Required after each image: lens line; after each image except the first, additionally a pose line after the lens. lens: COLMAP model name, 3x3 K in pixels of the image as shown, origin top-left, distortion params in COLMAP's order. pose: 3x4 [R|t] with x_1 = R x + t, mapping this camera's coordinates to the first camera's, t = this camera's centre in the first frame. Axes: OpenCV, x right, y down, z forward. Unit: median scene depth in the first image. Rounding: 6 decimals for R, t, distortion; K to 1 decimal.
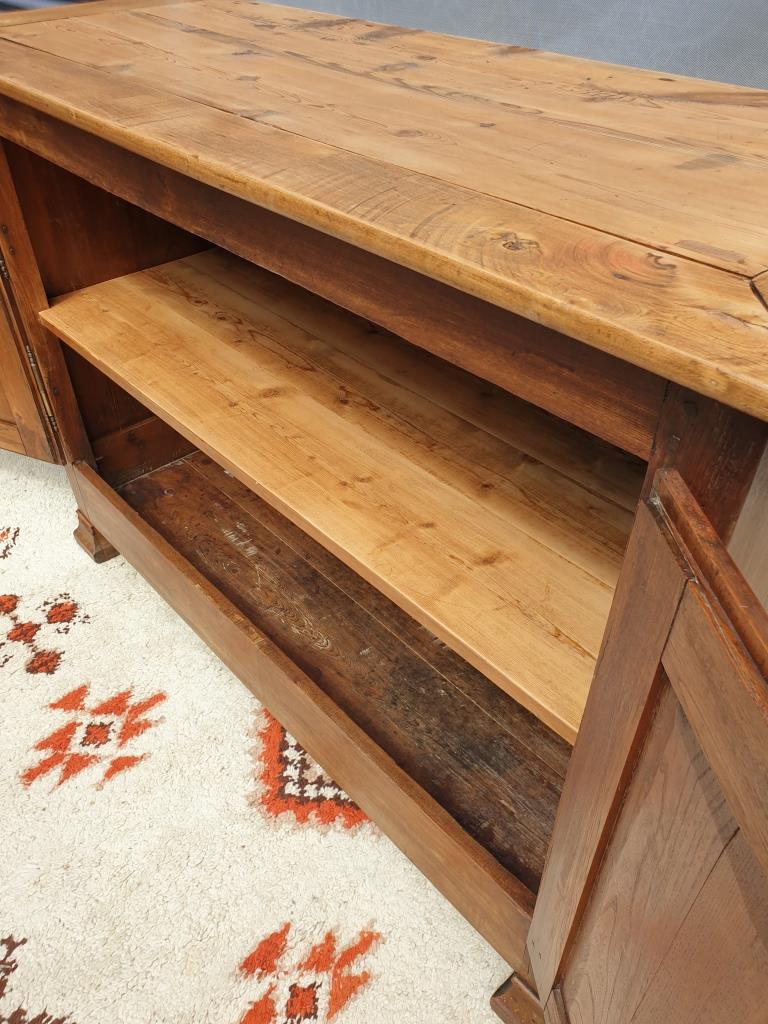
lens RADIAL K [[805.3, 0, 391.9], [0, 805.3, 515.6], [0, 0, 1]] dist [-0.013360, 0.040870]
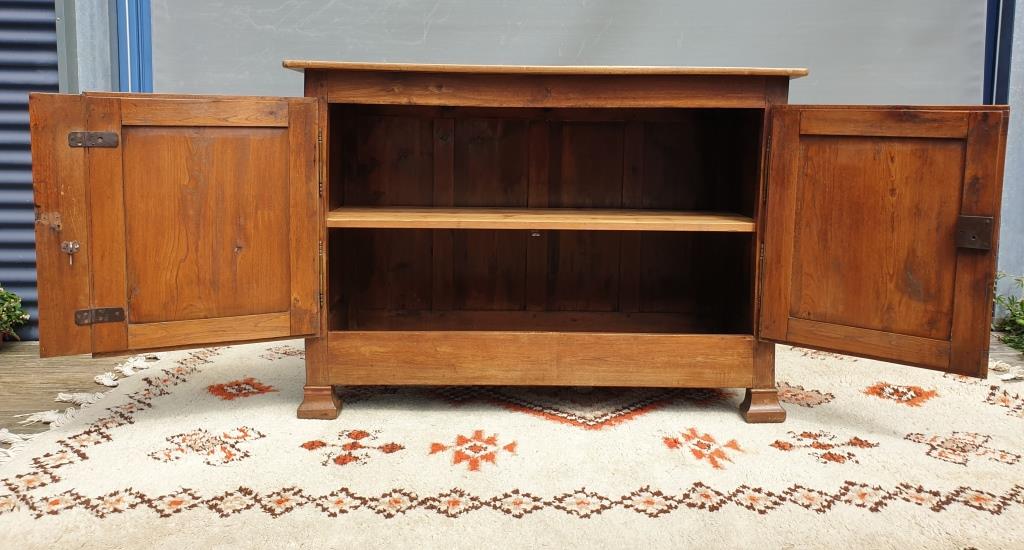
lens RADIAL K [[796.3, 0, 523.2], [0, 796.3, 213.3], [0, 0, 1]] dist [0.012641, -0.006720]
pose [[0.655996, -0.051882, 0.752979, -1.609298], [0.464362, 0.814217, -0.348452, 0.545589], [-0.595010, 0.578238, 0.558215, -0.129214]]
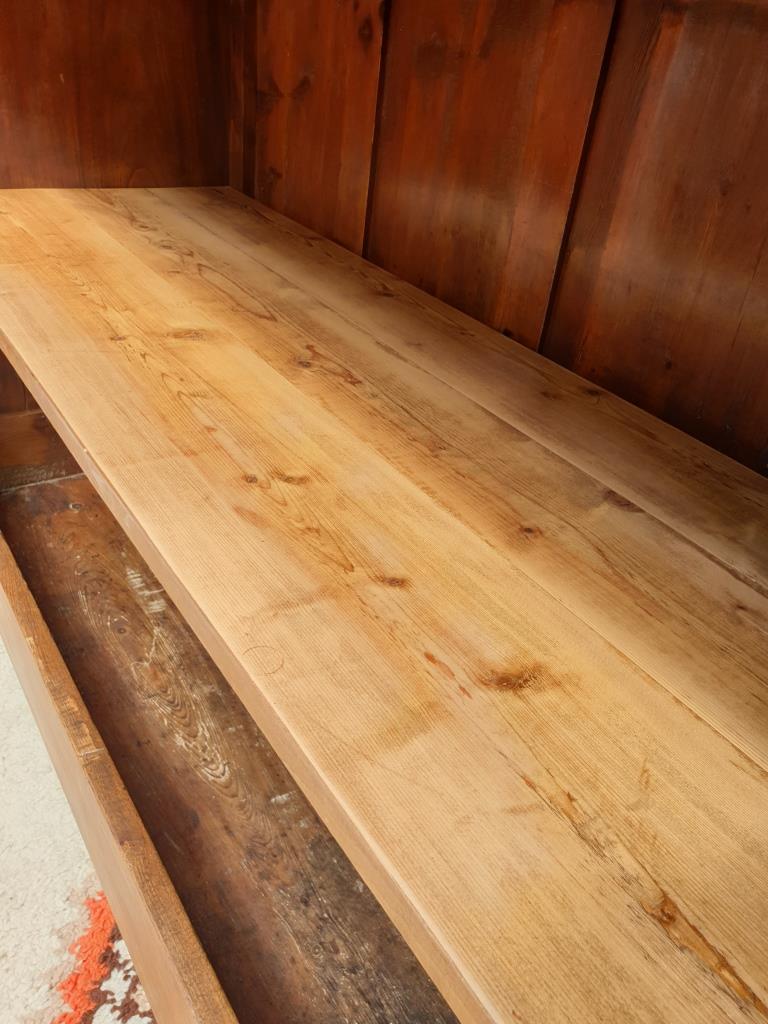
lens RADIAL K [[805.3, 0, 403.9], [0, 805.3, 532.7], [0, 0, 1]] dist [-0.013360, 0.040870]
pose [[0.985099, 0.169620, -0.028447, 0.047005], [-0.171690, 0.979581, -0.104612, 0.025042], [0.010122, 0.107937, 0.994106, 0.426221]]
